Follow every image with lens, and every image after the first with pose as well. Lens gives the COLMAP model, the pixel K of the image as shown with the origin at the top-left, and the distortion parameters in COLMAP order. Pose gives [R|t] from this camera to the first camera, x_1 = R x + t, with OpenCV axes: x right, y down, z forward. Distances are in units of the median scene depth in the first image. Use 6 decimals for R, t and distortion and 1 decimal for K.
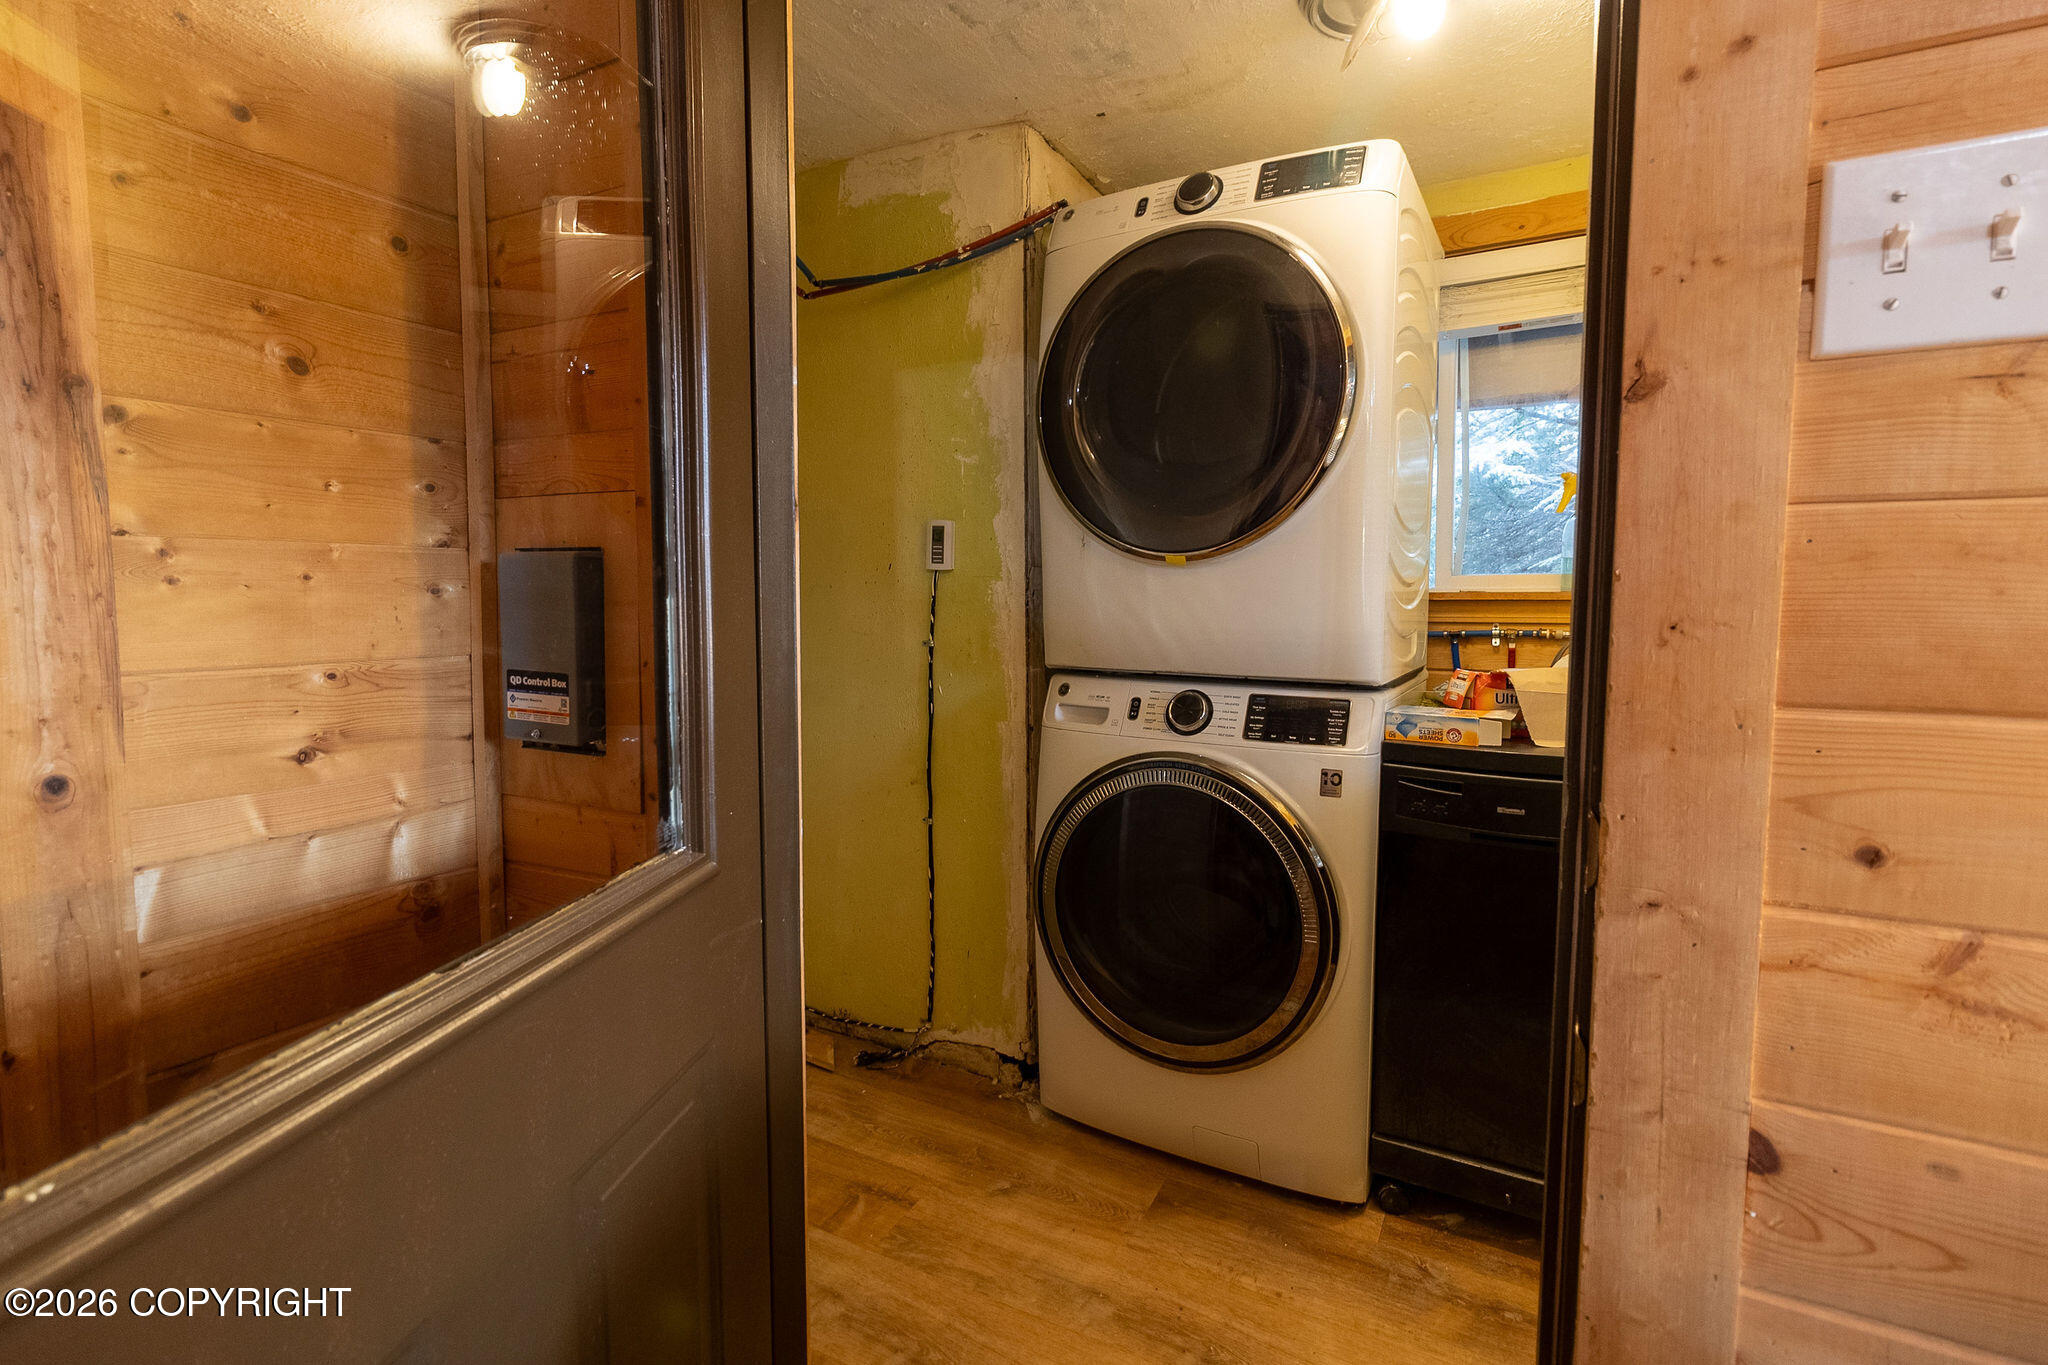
lens RADIAL K [[990.0, 0, 1017.5], [0, 990.0, 666.0], [0, 0, 1]] dist [0.002393, 0.000959]
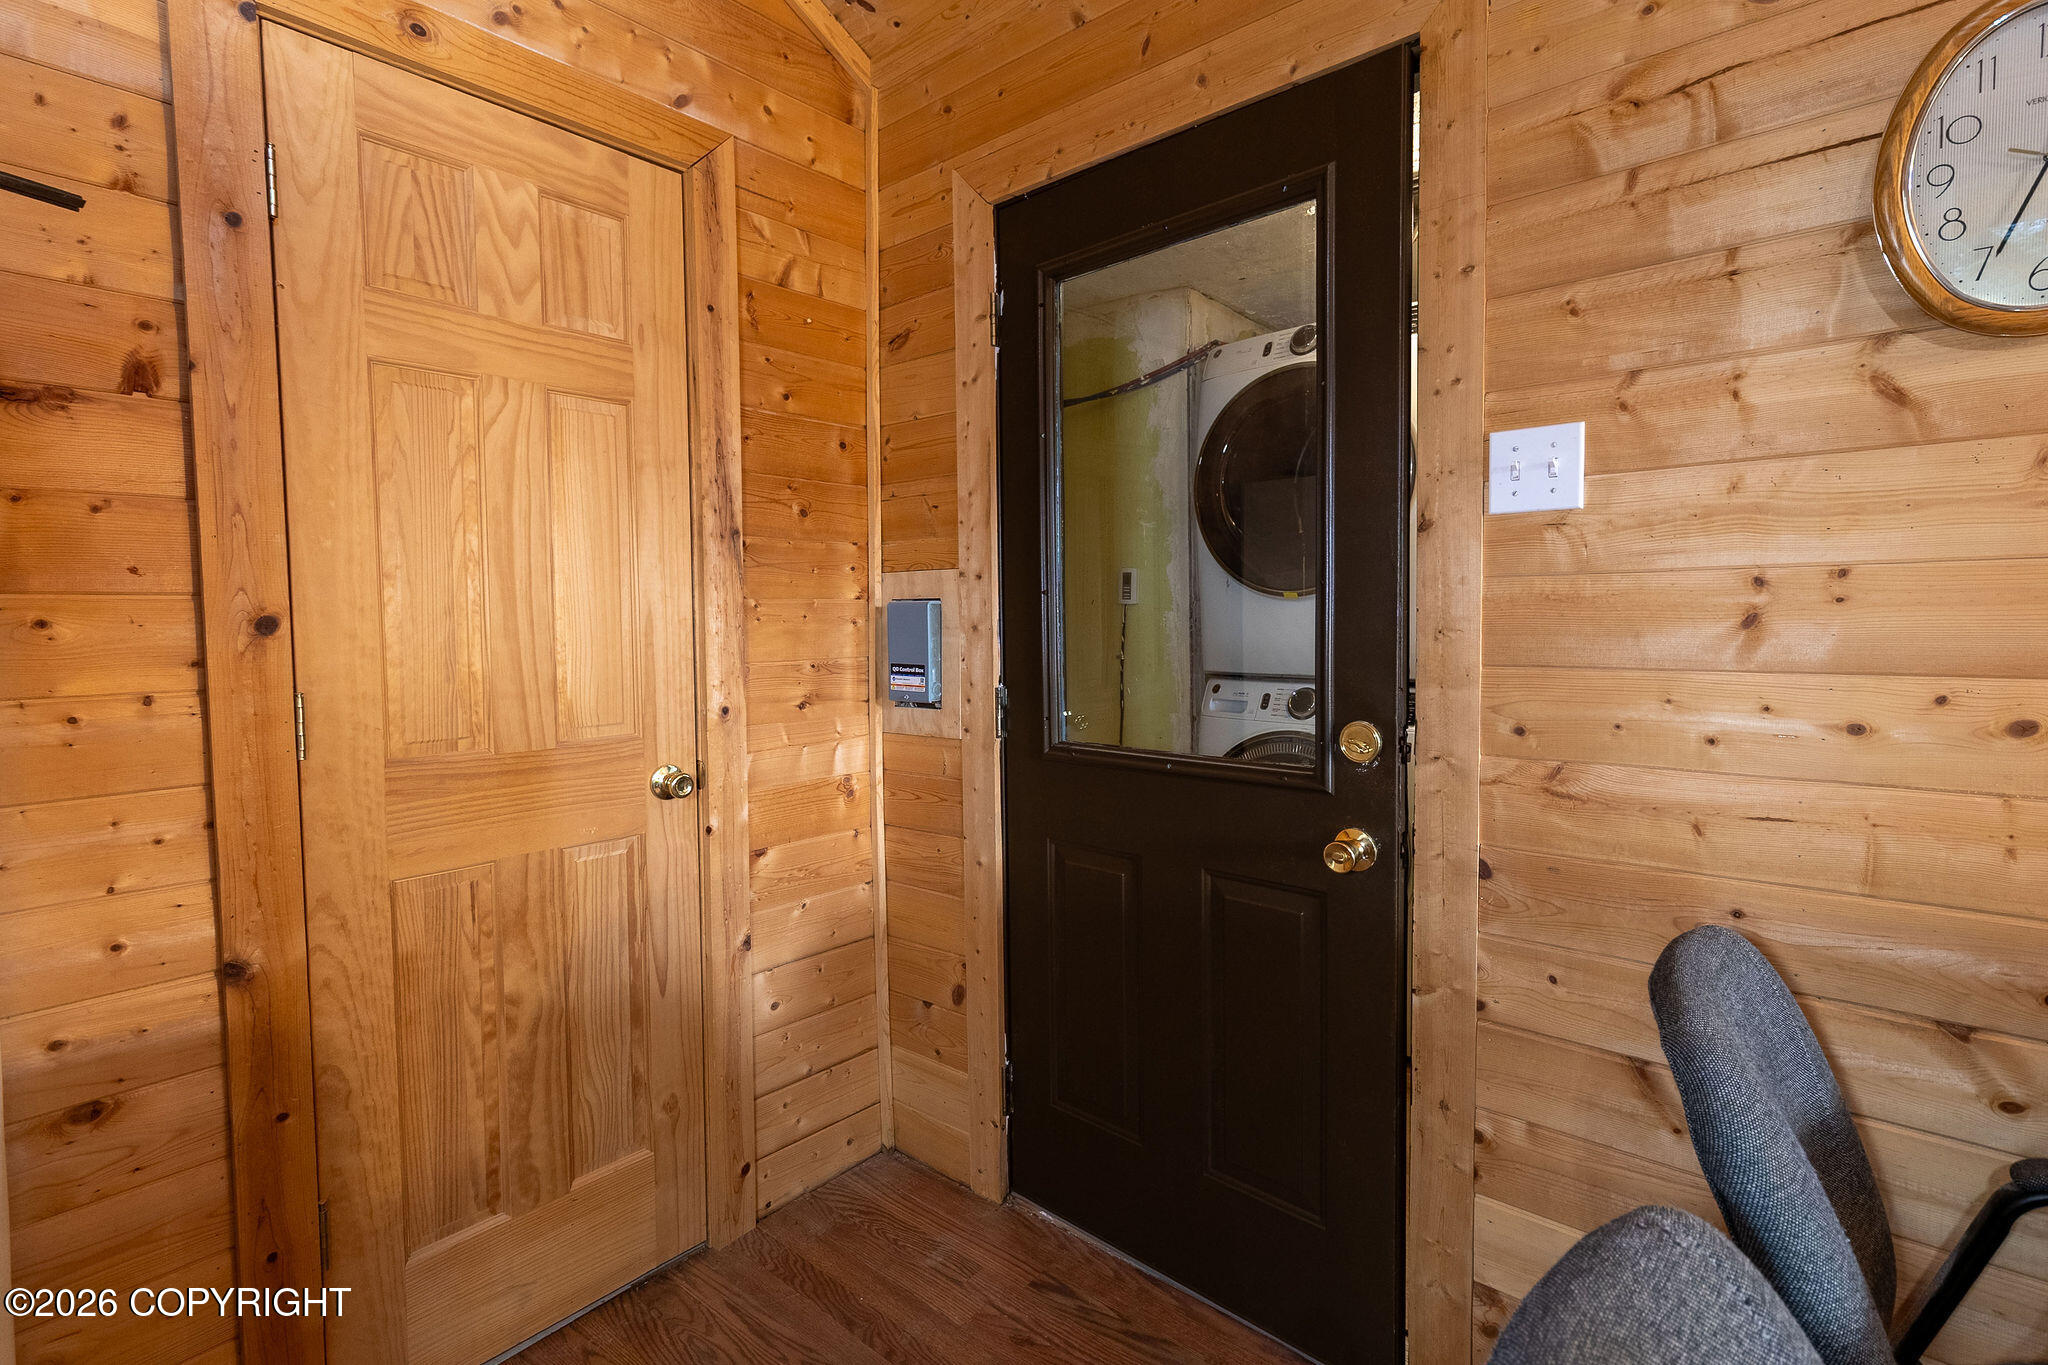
lens RADIAL K [[942.4, 0, 1034.7], [0, 942.4, 661.5], [0, 0, 1]] dist [-0.000851, 0.001236]
pose [[0.982114, -0.003617, -0.188250, 0.067744], [-0.002151, 0.999535, -0.030426, 0.039128], [0.188273, 0.030287, 0.981650, -0.522904]]
